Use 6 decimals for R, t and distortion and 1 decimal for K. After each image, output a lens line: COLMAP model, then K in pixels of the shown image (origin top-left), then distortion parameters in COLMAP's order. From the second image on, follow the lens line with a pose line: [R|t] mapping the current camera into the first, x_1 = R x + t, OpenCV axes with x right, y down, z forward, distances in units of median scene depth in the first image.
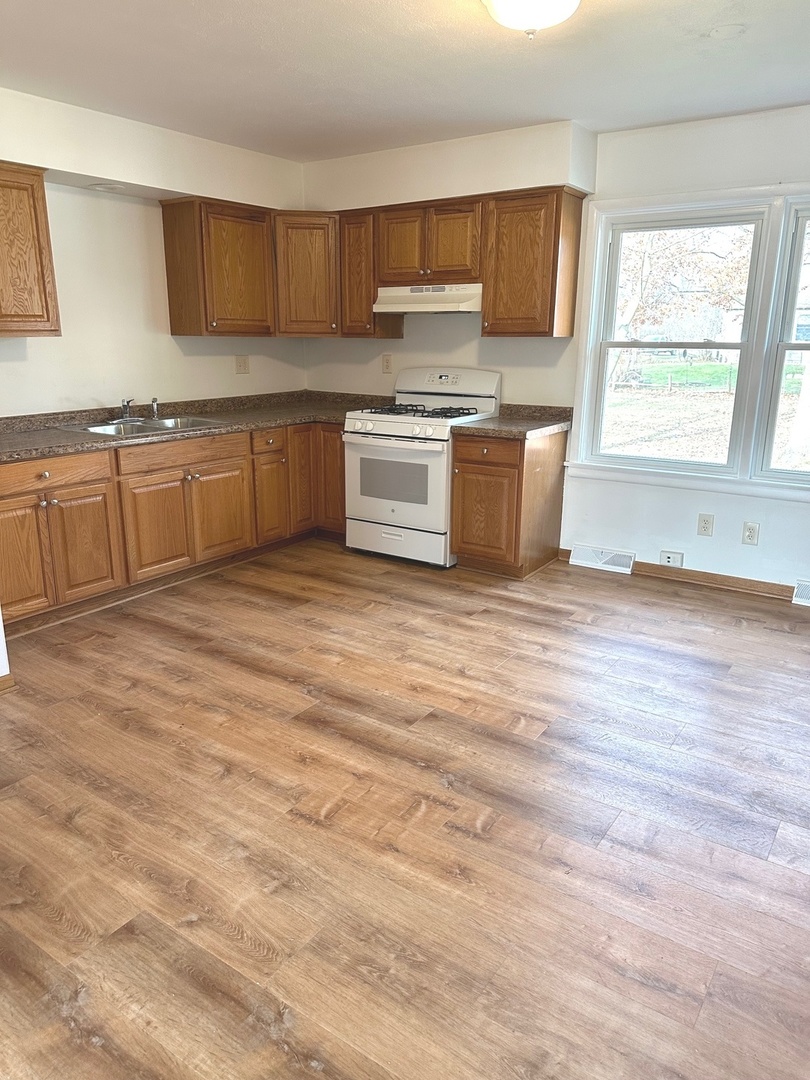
lens RADIAL K [[760.0, 0, 405.0], [0, 760.0, 540.0], [0, 0, 1]] dist [0.170168, -0.276786]
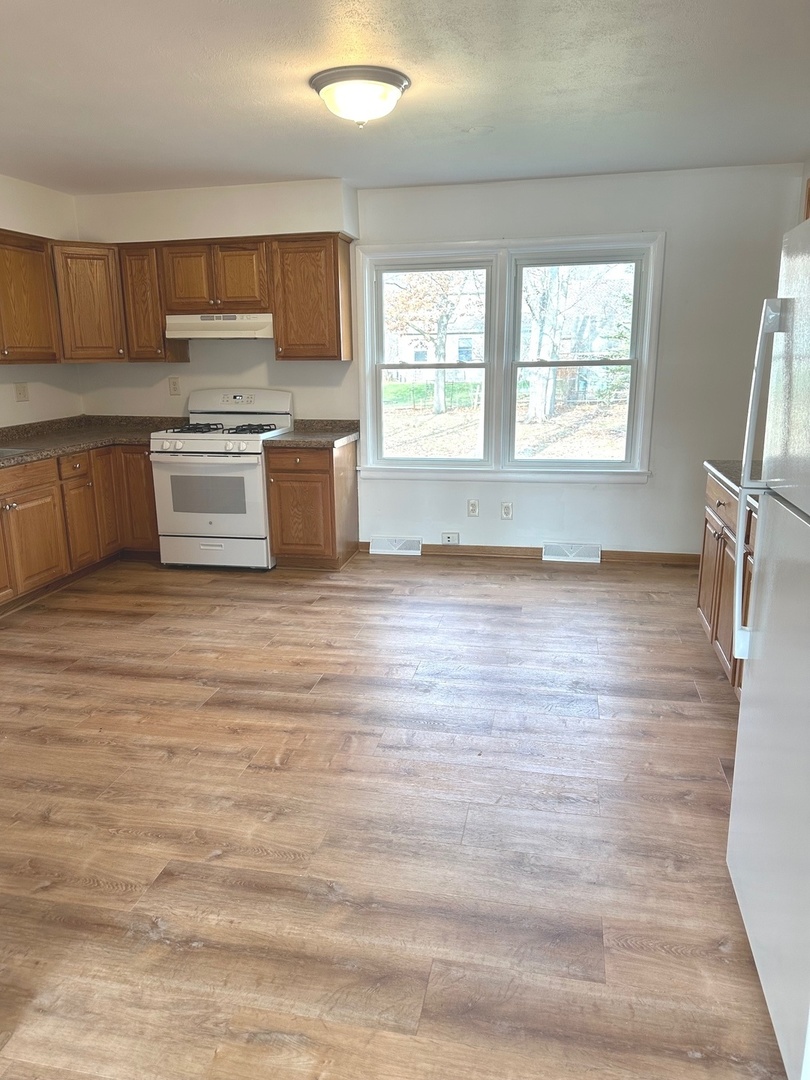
lens RADIAL K [[760.0, 0, 405.0], [0, 760.0, 540.0], [0, 0, 1]] dist [0.170168, -0.276786]
pose [[0.921275, -0.109735, 0.373110, -0.180141], [0.119998, 0.992765, -0.004315, 0.024103], [-0.369937, 0.048748, 0.927777, -0.100900]]
